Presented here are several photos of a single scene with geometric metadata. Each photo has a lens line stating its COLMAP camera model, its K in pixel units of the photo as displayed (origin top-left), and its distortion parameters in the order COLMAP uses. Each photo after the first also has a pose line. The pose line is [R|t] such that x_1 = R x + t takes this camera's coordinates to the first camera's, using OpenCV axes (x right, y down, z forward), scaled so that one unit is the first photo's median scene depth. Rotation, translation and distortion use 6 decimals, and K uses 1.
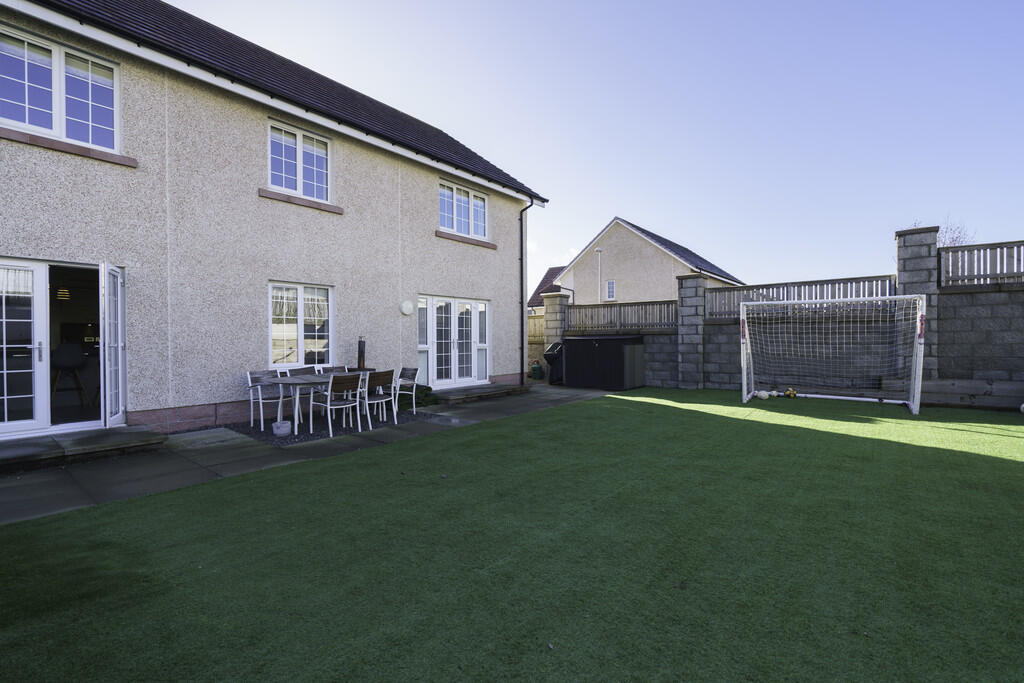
lens RADIAL K [[456.8, 0, 508.0], [0, 456.8, 340.1], [0, 0, 1]] dist [-0.006053, 0.000907]
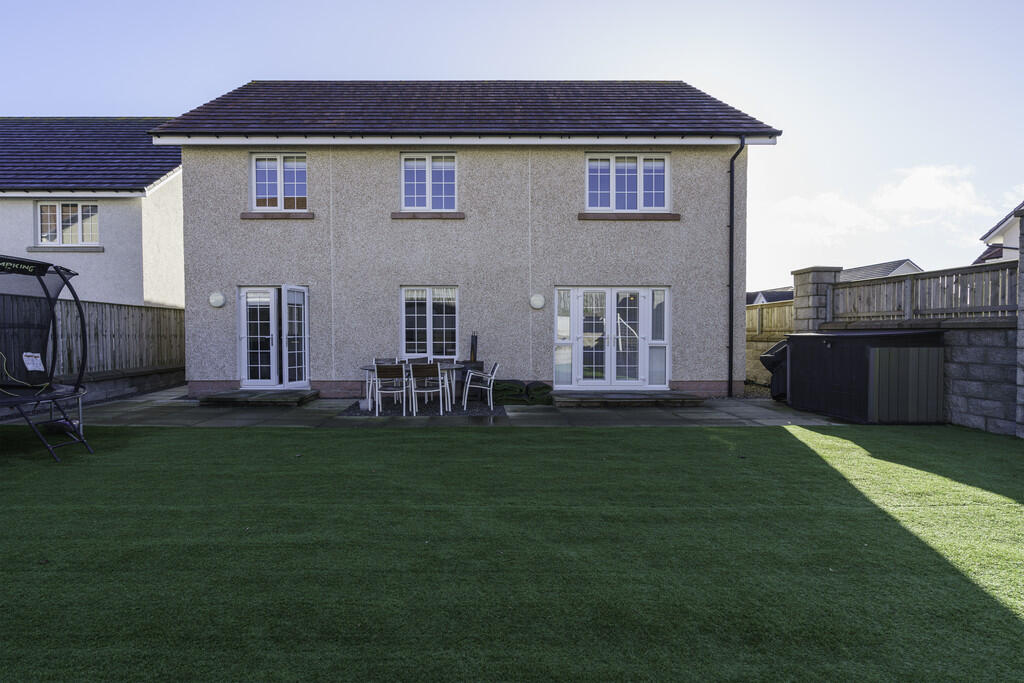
lens RADIAL K [[470.1, 0, 474.0], [0, 470.1, 344.3], [0, 0, 1]] dist [-0.009514, 0.000671]
pose [[0.637284, 0.025931, -0.770192, 0.396165], [-0.006910, 0.999586, 0.027936, -0.006266], [0.770598, -0.012481, 0.637200, 0.229303]]
